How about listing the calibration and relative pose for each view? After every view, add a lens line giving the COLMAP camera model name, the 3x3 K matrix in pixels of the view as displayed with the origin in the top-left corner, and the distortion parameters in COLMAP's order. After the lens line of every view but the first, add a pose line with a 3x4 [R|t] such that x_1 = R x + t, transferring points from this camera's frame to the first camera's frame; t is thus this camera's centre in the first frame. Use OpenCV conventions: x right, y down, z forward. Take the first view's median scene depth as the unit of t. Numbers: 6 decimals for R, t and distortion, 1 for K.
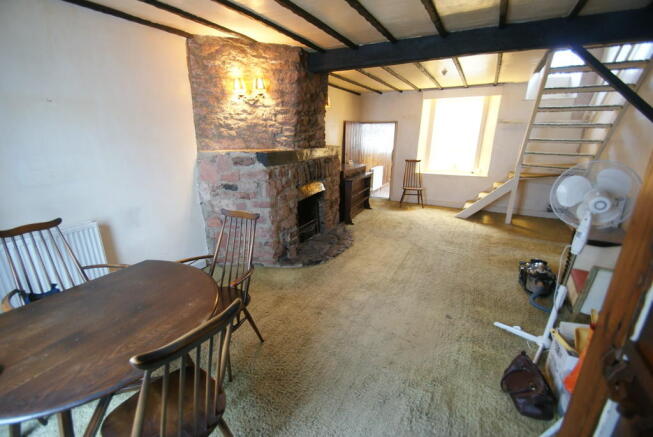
lens RADIAL K [[286.6, 0, 317.4], [0, 286.6, 222.8], [0, 0, 1]] dist [0.002459, -0.010814]
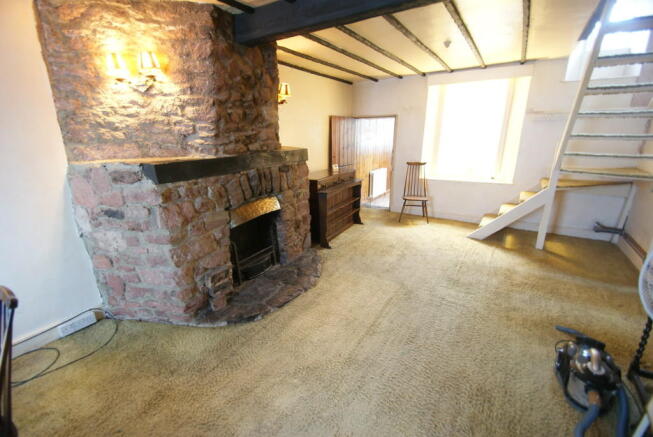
lens RADIAL K [[286.9, 0, 319.1], [0, 286.9, 222.6], [0, 0, 1]] dist [0.000166, -0.011135]
pose [[0.997409, 0.002876, -0.071876, 0.176542], [-0.002387, 0.999973, 0.006882, -0.081824], [0.071894, -0.006693, 0.997390, 0.261359]]
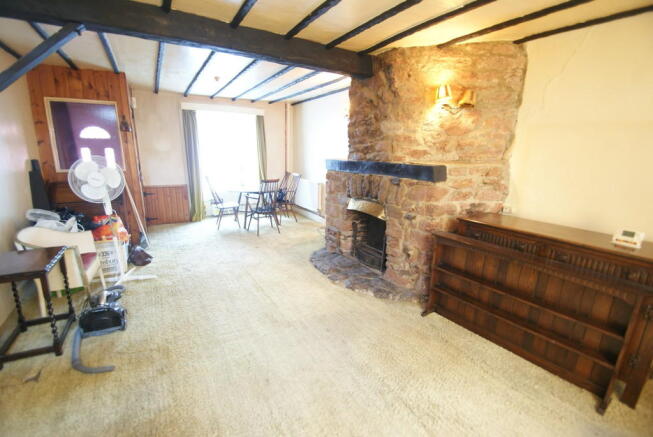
lens RADIAL K [[286.9, 0, 319.1], [0, 286.9, 222.6], [0, 0, 1]] dist [0.000166, -0.011135]
pose [[-0.509856, 0.204850, -0.835514, 0.742765], [-0.265940, 0.886127, 0.379545, -0.345419], [0.818121, 0.415710, -0.397320, 1.163817]]
